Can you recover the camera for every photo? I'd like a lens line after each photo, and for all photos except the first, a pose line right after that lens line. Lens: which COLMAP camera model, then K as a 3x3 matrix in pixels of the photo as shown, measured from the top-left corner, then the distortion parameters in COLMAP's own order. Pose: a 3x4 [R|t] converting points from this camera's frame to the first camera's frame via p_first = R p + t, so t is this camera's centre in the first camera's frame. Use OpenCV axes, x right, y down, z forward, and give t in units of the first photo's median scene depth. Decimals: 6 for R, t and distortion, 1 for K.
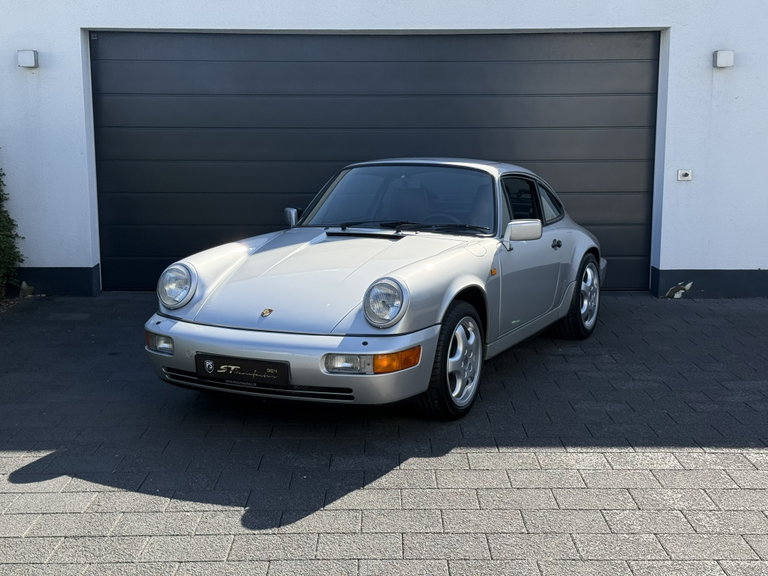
lens RADIAL K [[1086.9, 0, 384.0], [0, 1086.9, 288.0], [0, 0, 1]] dist [0.242105, -0.701779]
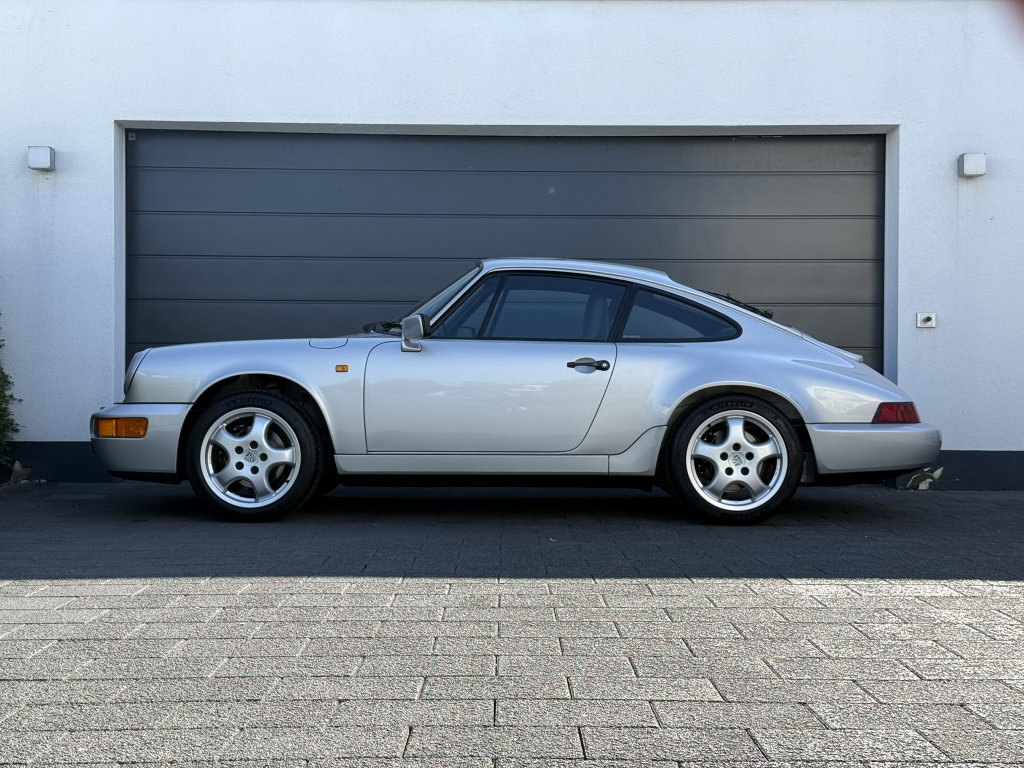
lens RADIAL K [[1449.2, 0, 512.0], [0, 1449.2, 384.0], [0, 0, 1]] dist [0.242105, -0.701779]
pose [[0.999966, 0.006414, 0.005134, -0.008417], [-0.005507, 0.987021, -0.160497, 0.098552], [-0.006097, 0.160463, 0.987023, 0.040571]]
